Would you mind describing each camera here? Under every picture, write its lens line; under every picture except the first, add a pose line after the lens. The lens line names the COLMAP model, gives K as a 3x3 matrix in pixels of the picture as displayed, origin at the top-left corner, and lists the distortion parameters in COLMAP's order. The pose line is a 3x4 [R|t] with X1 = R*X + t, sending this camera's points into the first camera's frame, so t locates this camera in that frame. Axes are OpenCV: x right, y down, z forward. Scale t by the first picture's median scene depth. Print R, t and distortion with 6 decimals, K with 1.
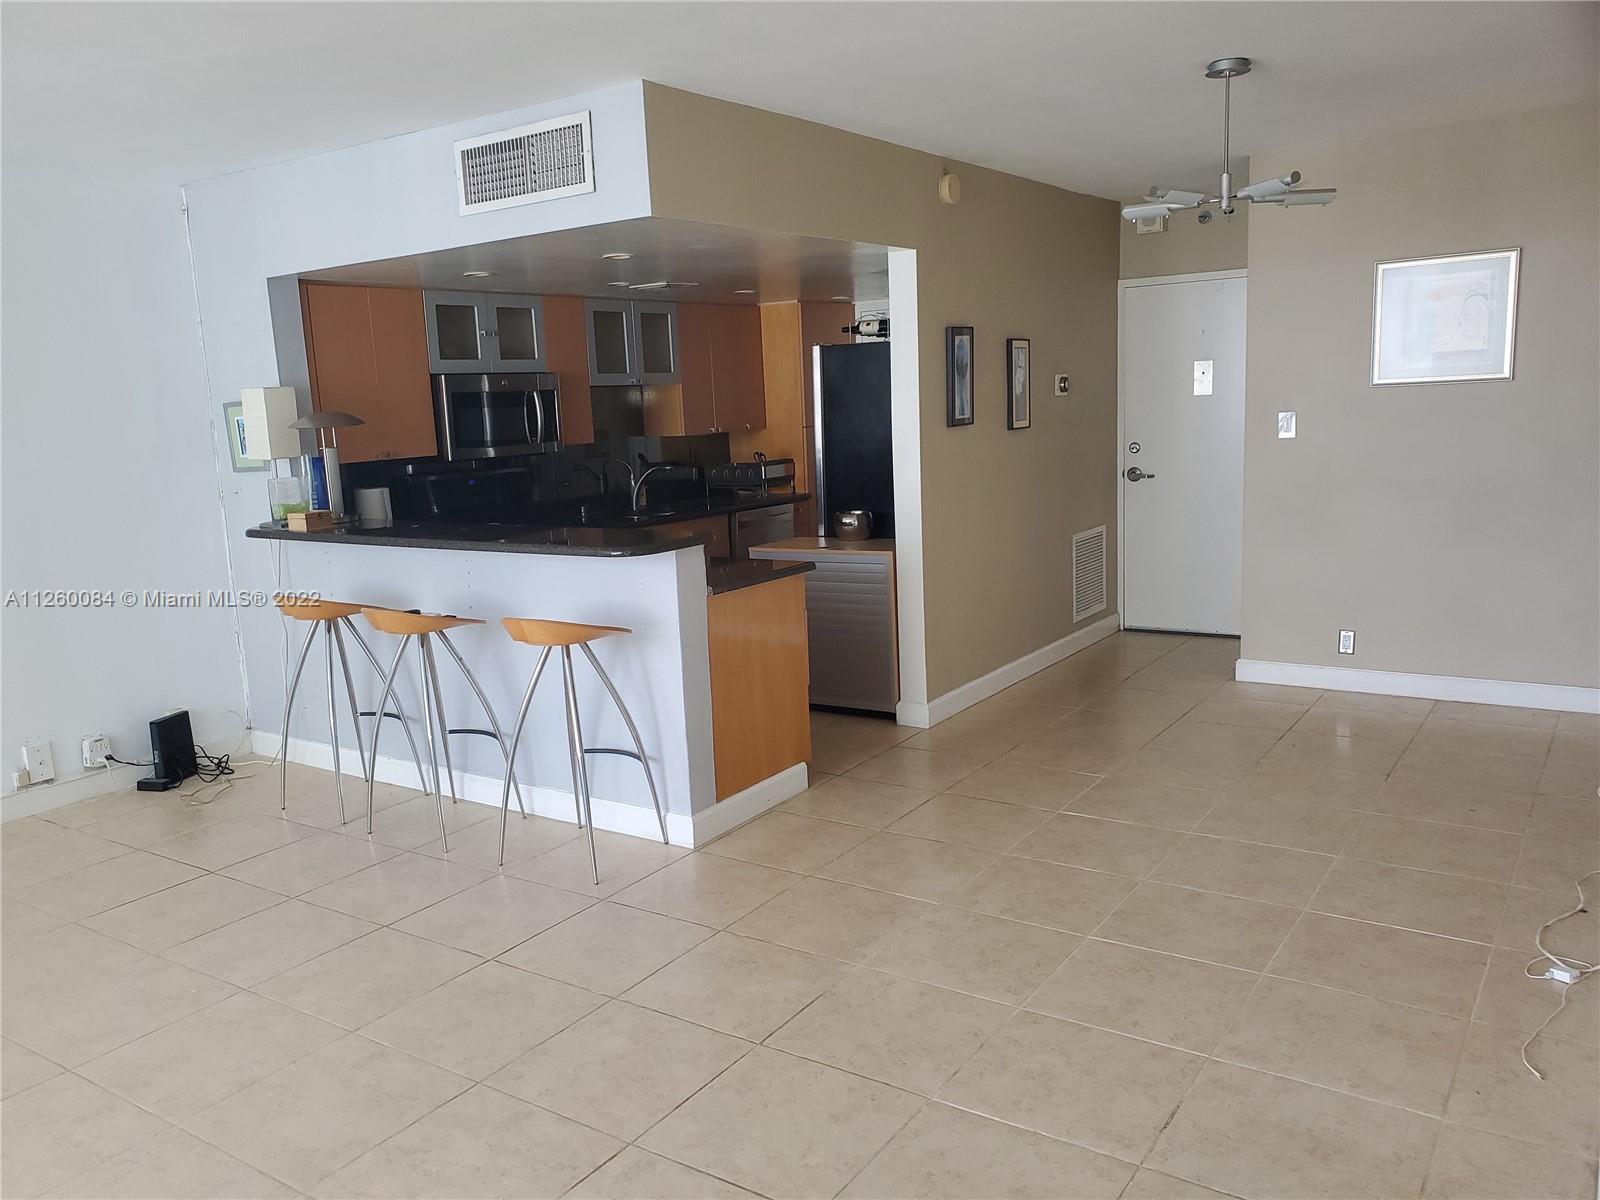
lens RADIAL K [[1243.6, 0, 791.8], [0, 1243.6, 606.8], [0, 0, 1]] dist [0.011102, -0.005219]
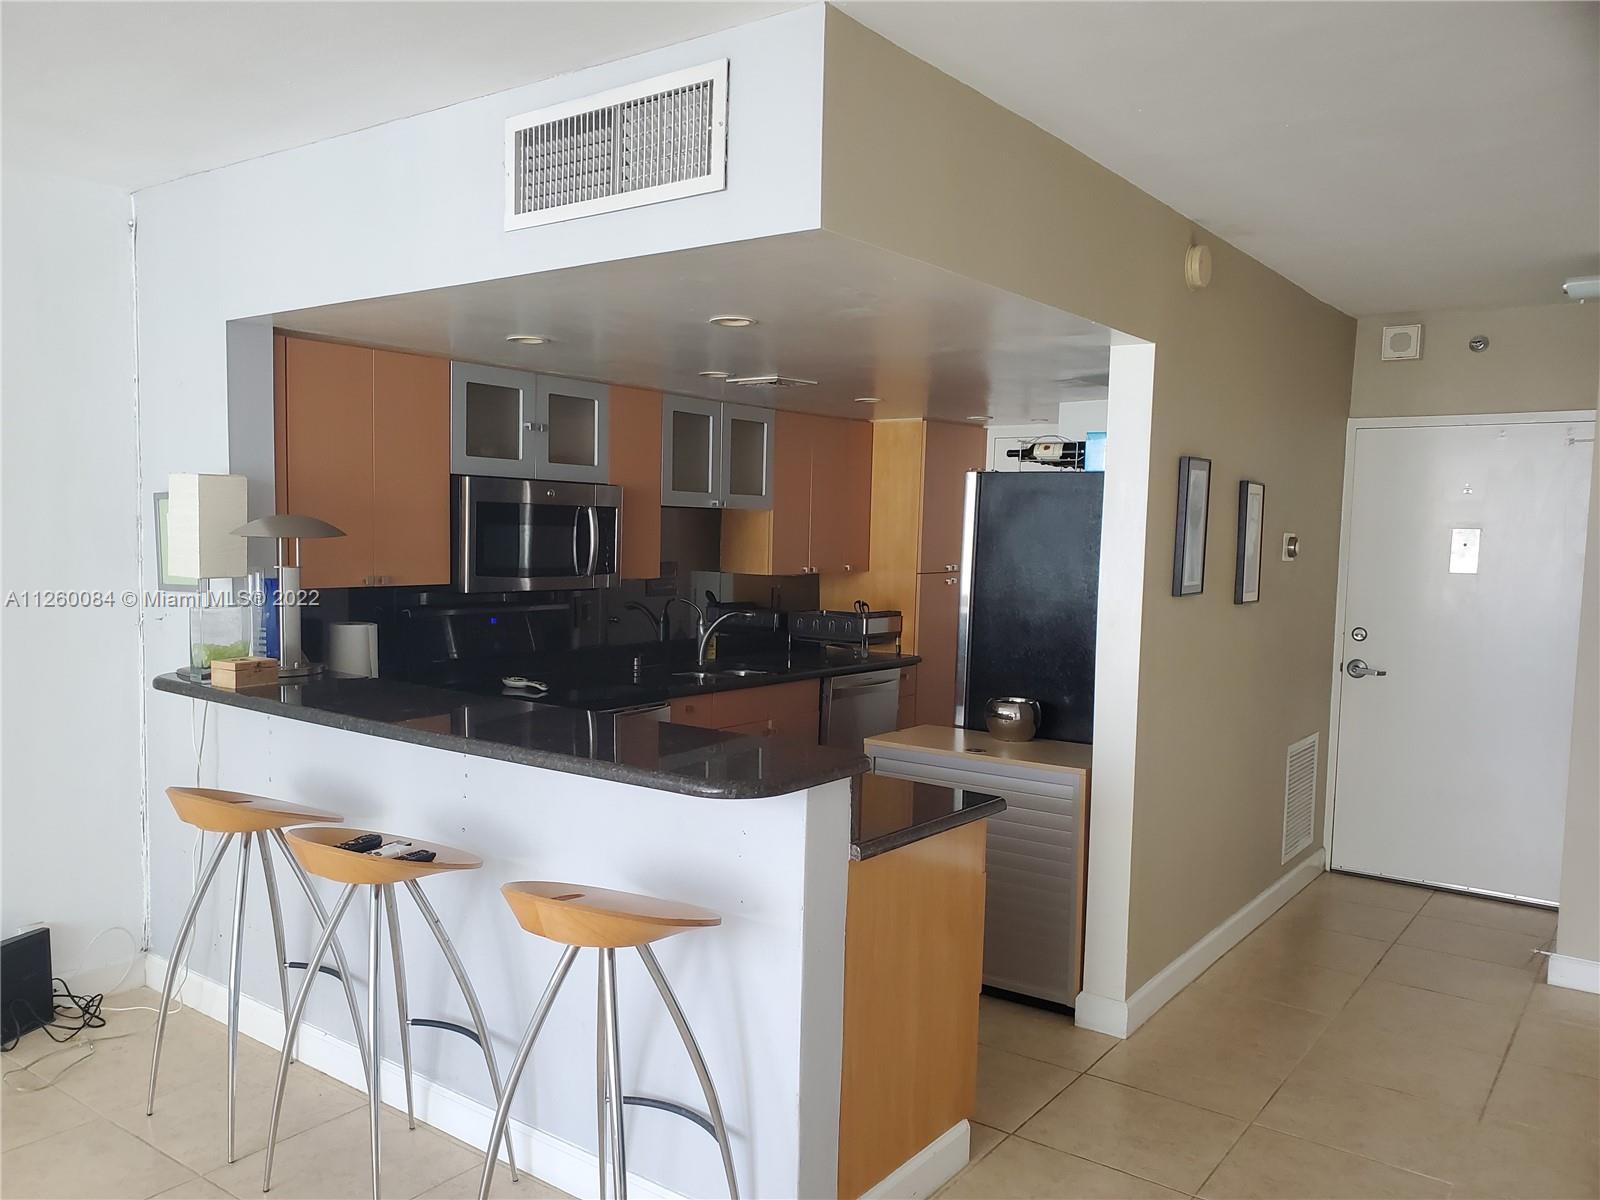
lens RADIAL K [[1243.6, 0, 788.0], [0, 1243.6, 610.1], [0, 0, 1]] dist [0.011102, -0.005219]
pose [[0.996871, 0.072067, -0.032489, -0.068523], [-0.074994, 0.992123, -0.100342, -0.052771], [0.025002, 0.102464, 0.994422, 0.308383]]
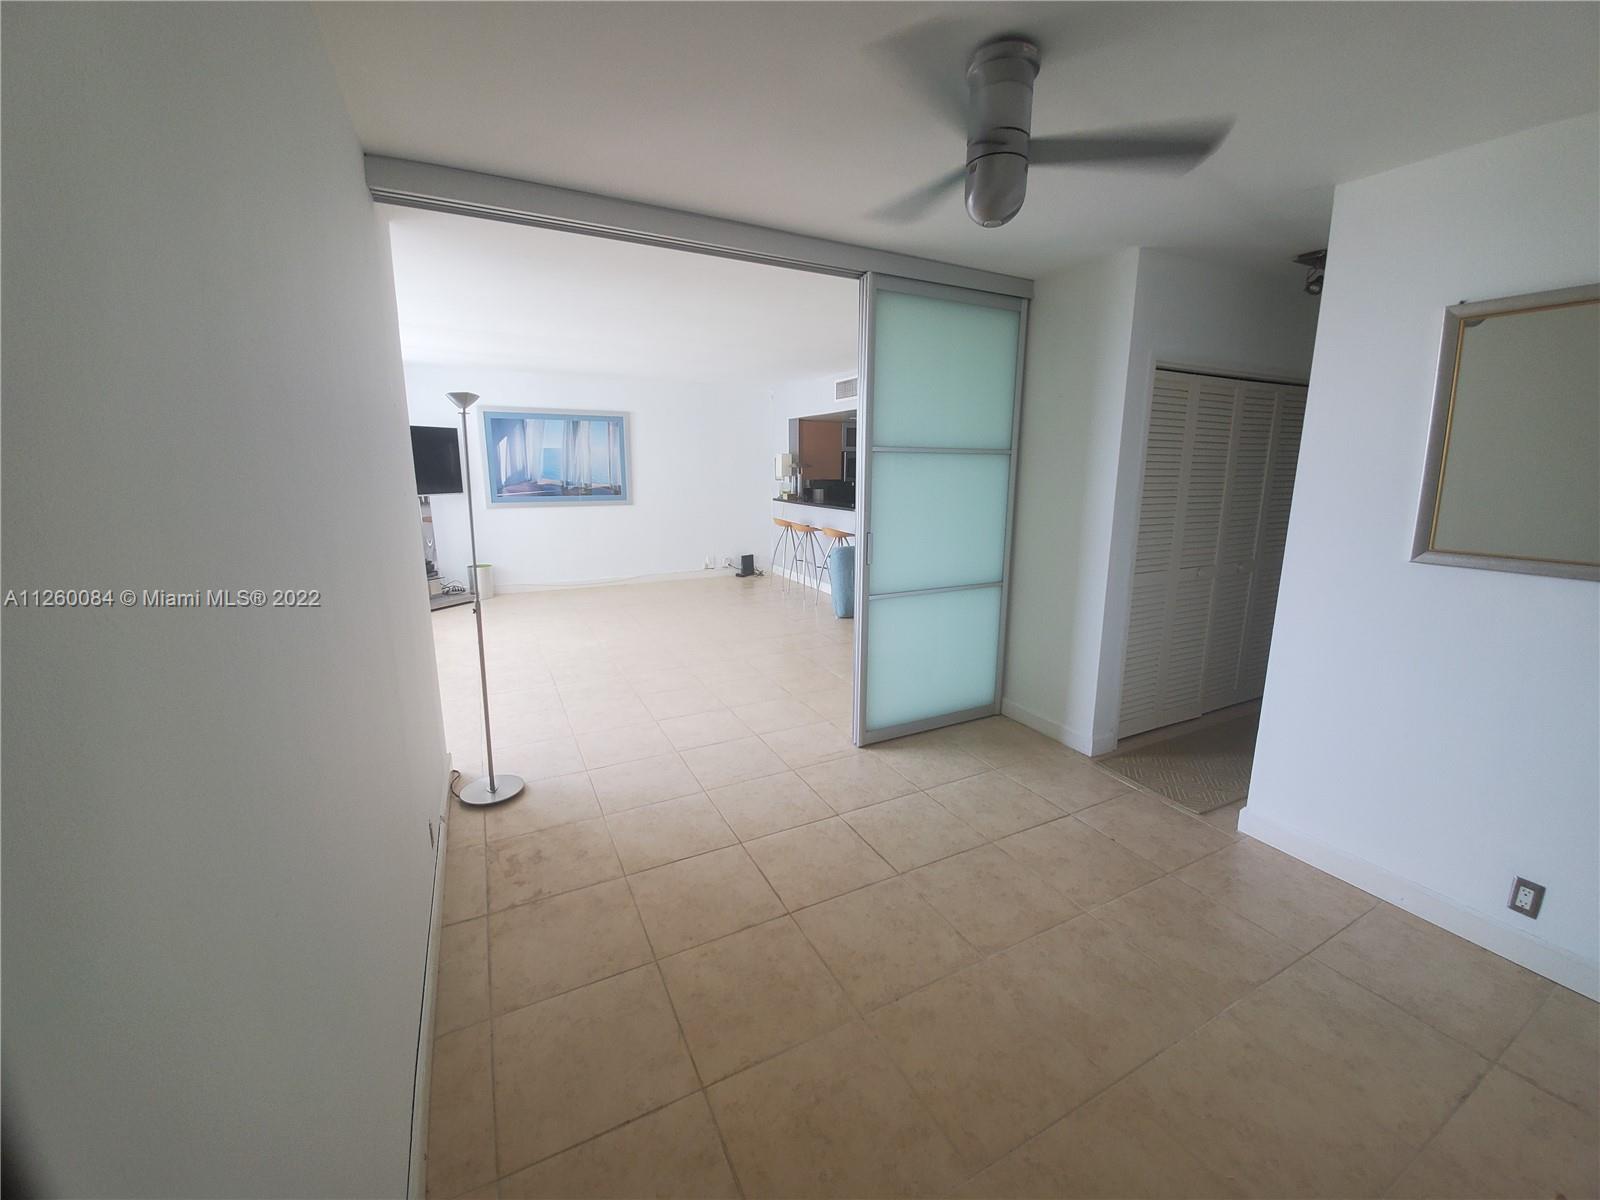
lens RADIAL K [[639.5, 0, 790.7], [0, 639.5, 567.1], [0, 0, 1]] dist [-0.000027, 0.000005]
pose [[0.869094, 0.129546, -0.477382, 0.378474], [-0.131449, 0.990881, 0.029584, 0.054980], [0.476861, 0.037040, 0.878198, -0.378680]]
